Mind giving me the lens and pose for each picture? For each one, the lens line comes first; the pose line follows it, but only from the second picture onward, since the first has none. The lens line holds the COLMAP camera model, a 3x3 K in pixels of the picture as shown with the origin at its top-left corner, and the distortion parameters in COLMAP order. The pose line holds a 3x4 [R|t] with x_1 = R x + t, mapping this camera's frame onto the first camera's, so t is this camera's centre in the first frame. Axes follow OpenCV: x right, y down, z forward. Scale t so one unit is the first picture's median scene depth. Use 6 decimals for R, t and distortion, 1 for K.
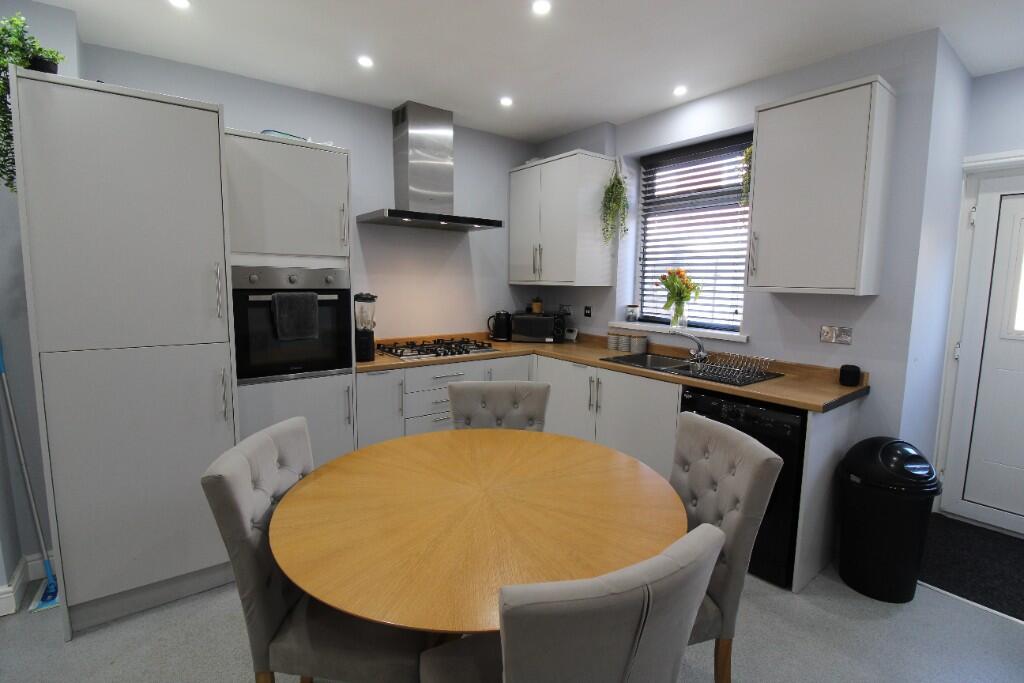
lens RADIAL K [[474.1, 0, 510.1], [0, 474.1, 332.9], [0, 0, 1]] dist [-0.001466, -0.000760]
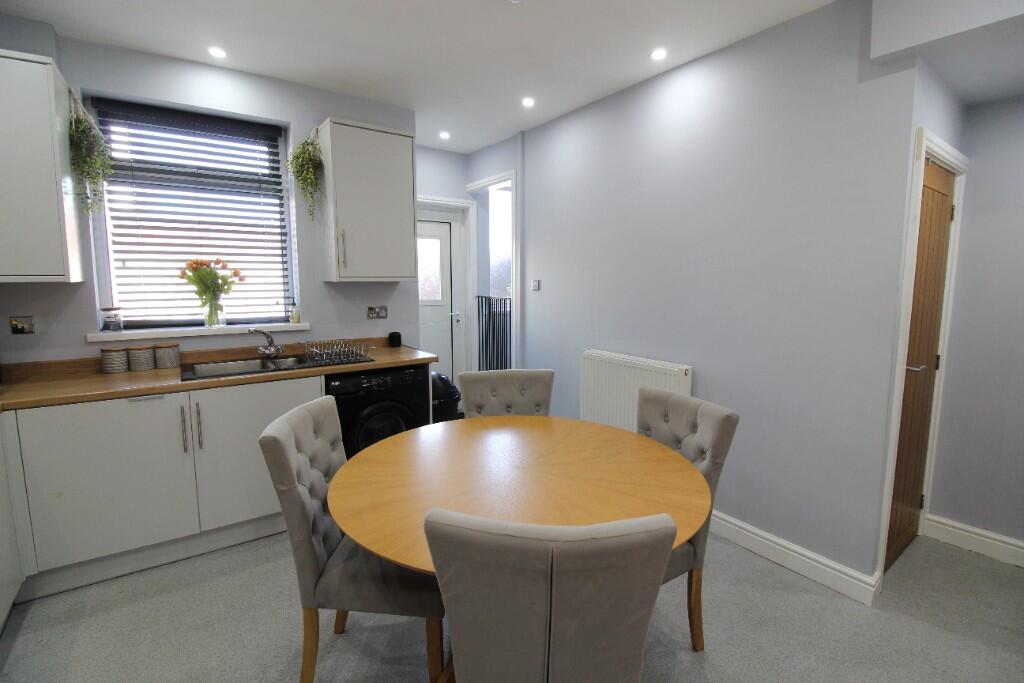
lens RADIAL K [[474.1, 0, 510.1], [0, 474.1, 332.9], [0, 0, 1]] dist [-0.001466, -0.000760]
pose [[0.051494, -0.125314, 0.990780, -0.474159], [0.115165, 0.986223, 0.118752, -0.041955], [-0.992011, 0.107988, 0.065216, 0.421459]]
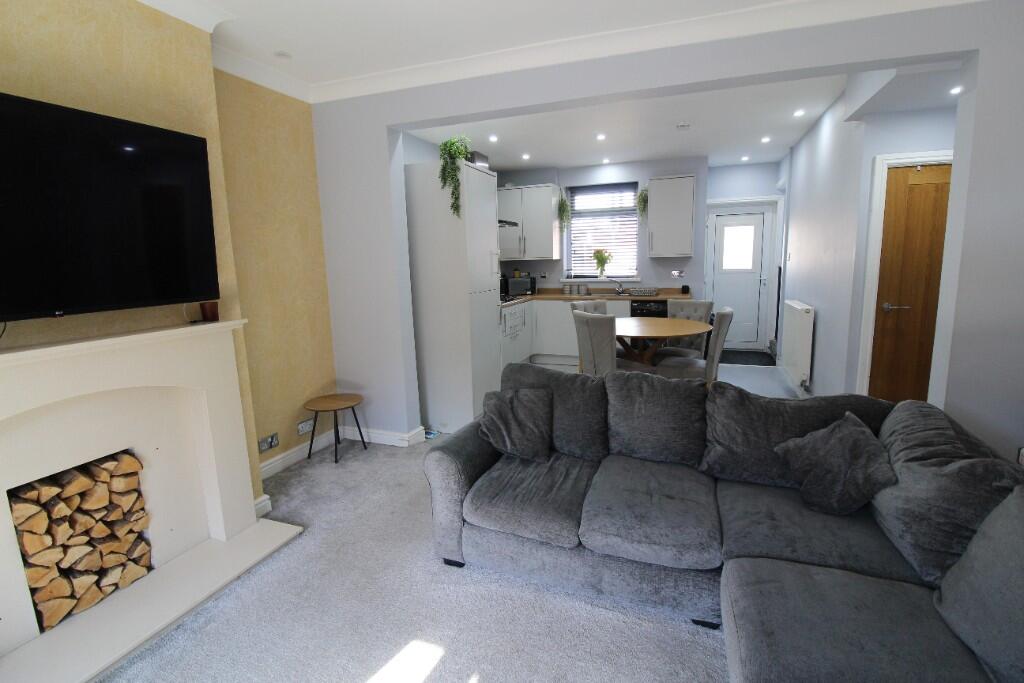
lens RADIAL K [[493.0, 0, 512.0], [0, 493.0, 341.5], [0, 0, 1]] dist [-0.000149, -0.000131]
pose [[0.854618, -0.116885, 0.505931, -1.029865], [0.093963, 0.993062, 0.070704, 0.067884], [-0.510685, -0.012886, 0.859672, -0.561852]]
